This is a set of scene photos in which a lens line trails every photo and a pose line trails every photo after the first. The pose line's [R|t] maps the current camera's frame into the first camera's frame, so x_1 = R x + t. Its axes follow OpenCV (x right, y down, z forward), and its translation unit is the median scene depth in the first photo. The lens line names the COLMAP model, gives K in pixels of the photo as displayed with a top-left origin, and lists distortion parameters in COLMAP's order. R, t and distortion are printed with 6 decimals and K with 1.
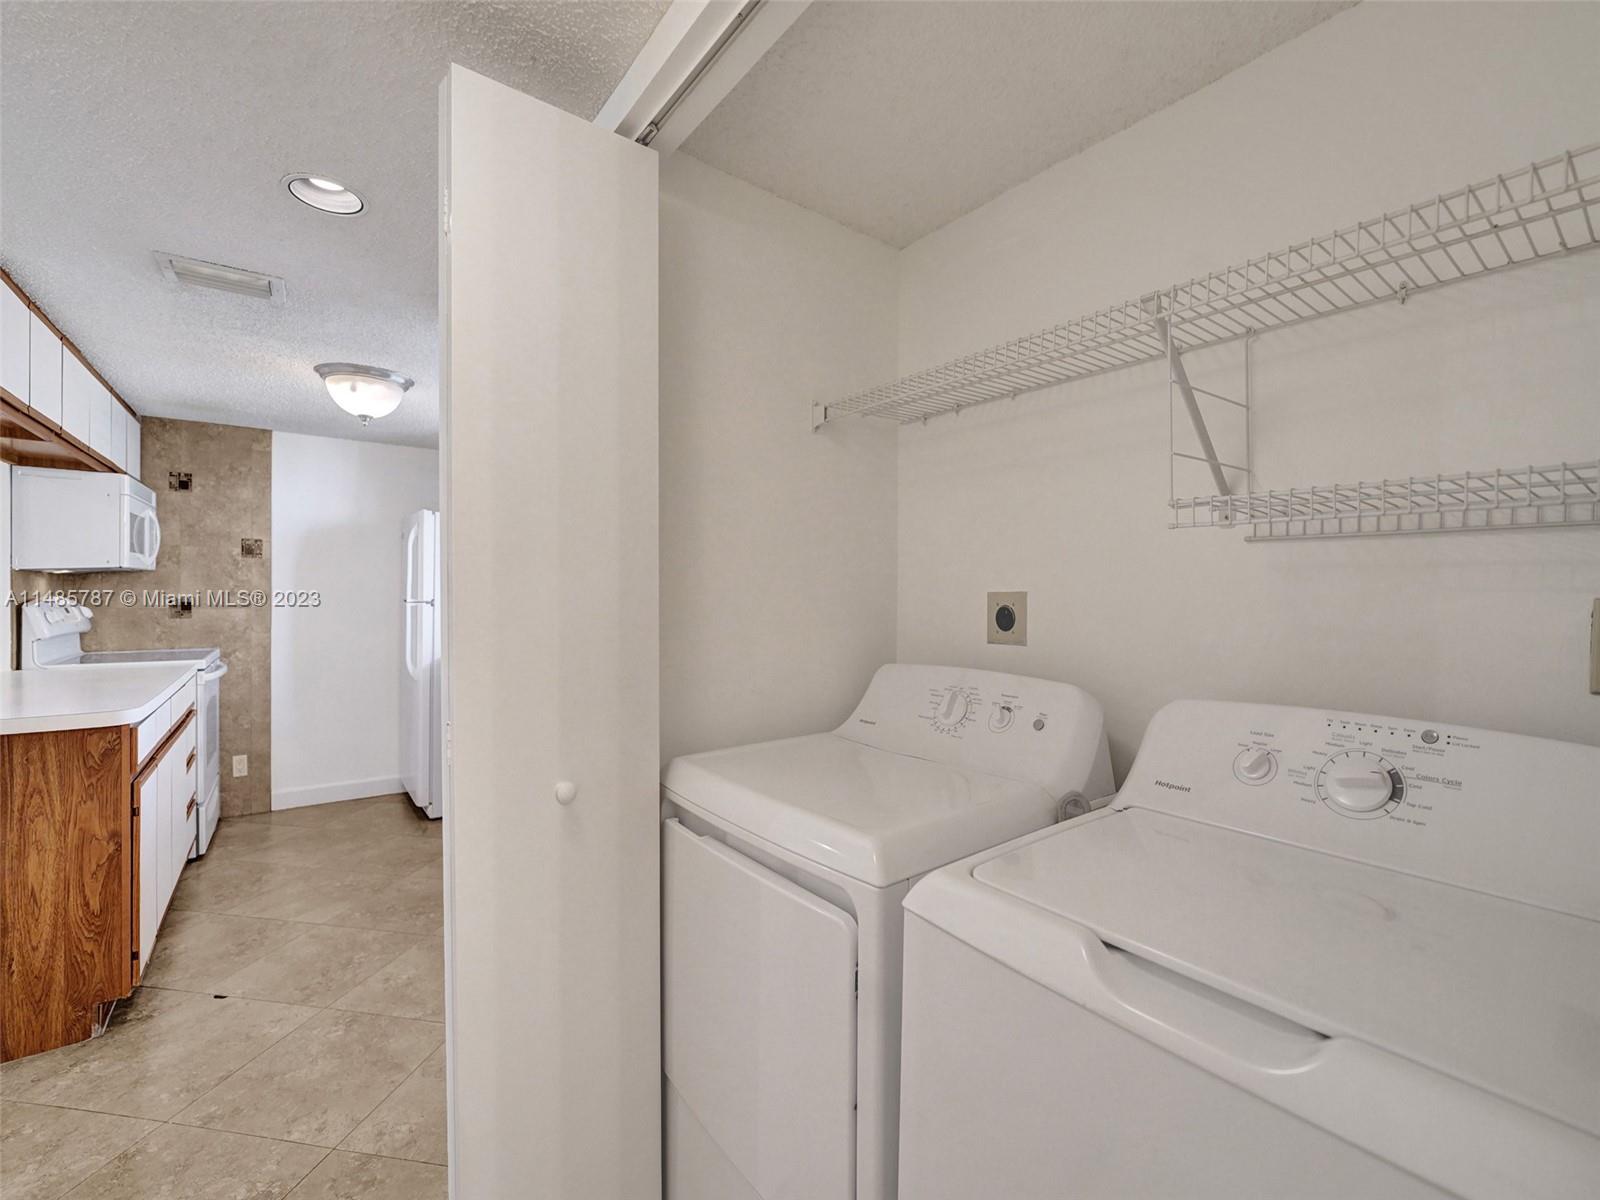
lens RADIAL K [[673.7, 0, 806.3], [0, 673.7, 604.9], [0, 0, 1]] dist [-0.002673, 0.000013]
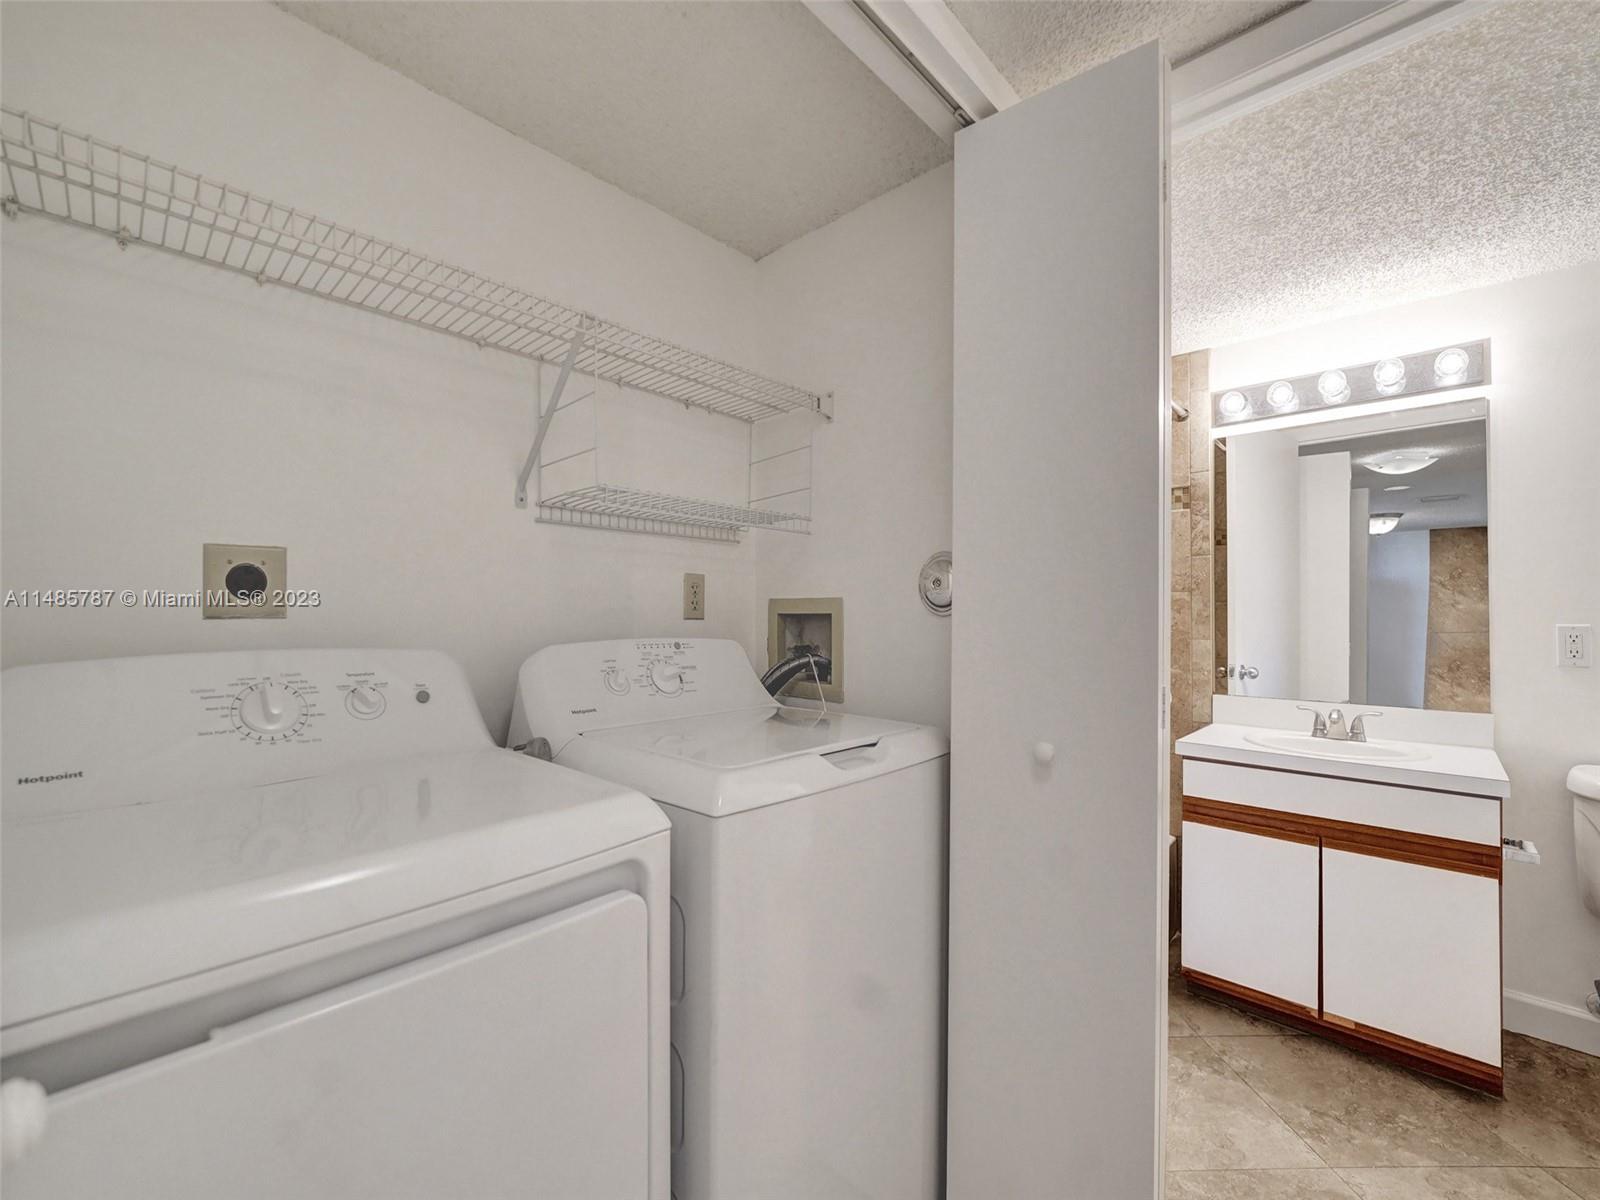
lens RADIAL K [[691.6, 0, 804.9], [0, 691.6, 603.1], [0, 0, 1]] dist [-0.001889, 0.000239]
pose [[-0.162881, -0.024493, 0.986342, -0.568538], [-0.015253, 0.999635, 0.022305, 0.018364], [-0.986528, -0.011411, -0.163195, 0.550593]]
